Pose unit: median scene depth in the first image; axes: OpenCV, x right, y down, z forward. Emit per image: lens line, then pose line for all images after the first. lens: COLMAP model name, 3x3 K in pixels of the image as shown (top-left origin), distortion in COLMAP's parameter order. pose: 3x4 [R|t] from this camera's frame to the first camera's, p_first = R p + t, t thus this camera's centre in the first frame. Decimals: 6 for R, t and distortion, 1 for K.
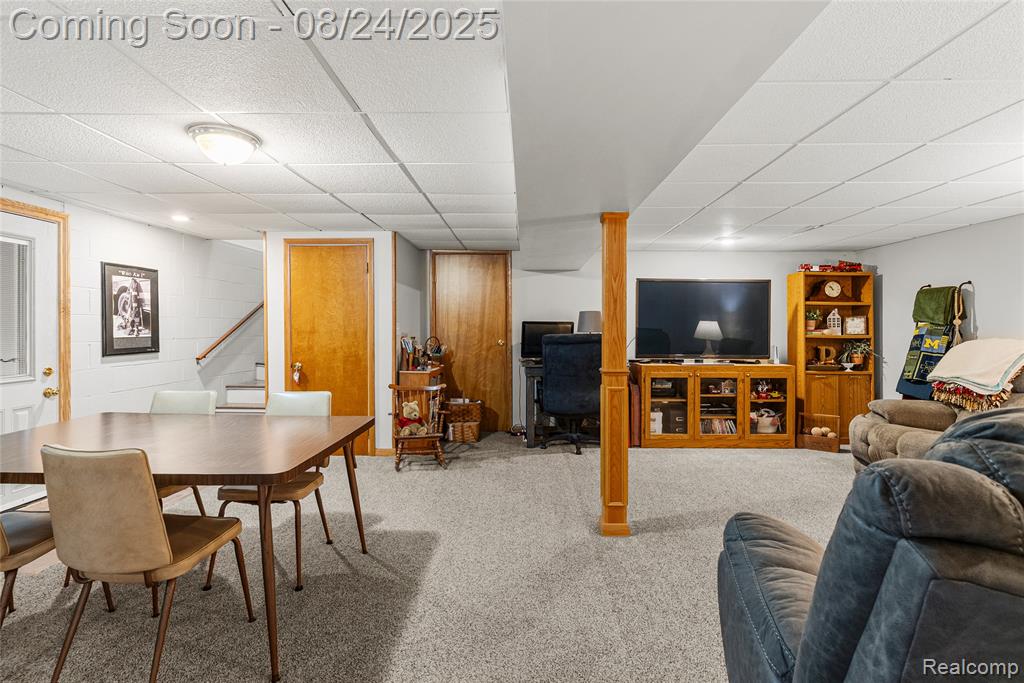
lens RADIAL K [[488.3, 0, 509.6], [0, 488.3, 330.8], [0, 0, 1]] dist [-0.001286, -0.000135]
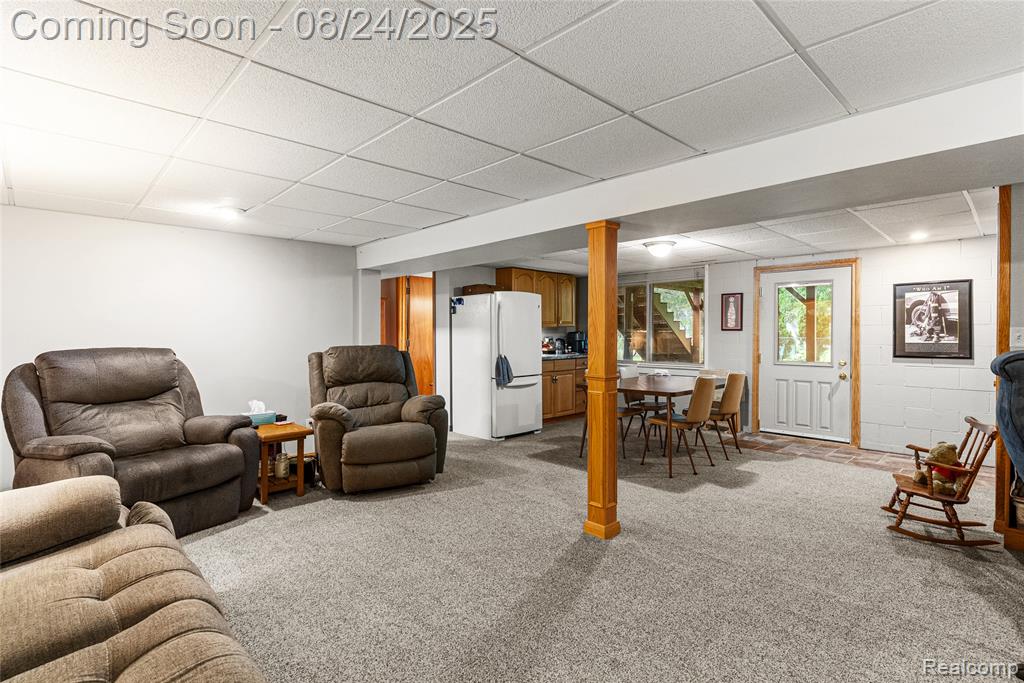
lens RADIAL K [[498.1, 0, 509.0], [0, 498.1, 334.8], [0, 0, 1]] dist [-0.001738, -0.000053]
pose [[-0.700549, 0.003563, -0.713596, 0.781783], [-0.001872, 0.999975, 0.006831, -0.012821], [0.713602, 0.006121, -0.700524, 1.128556]]
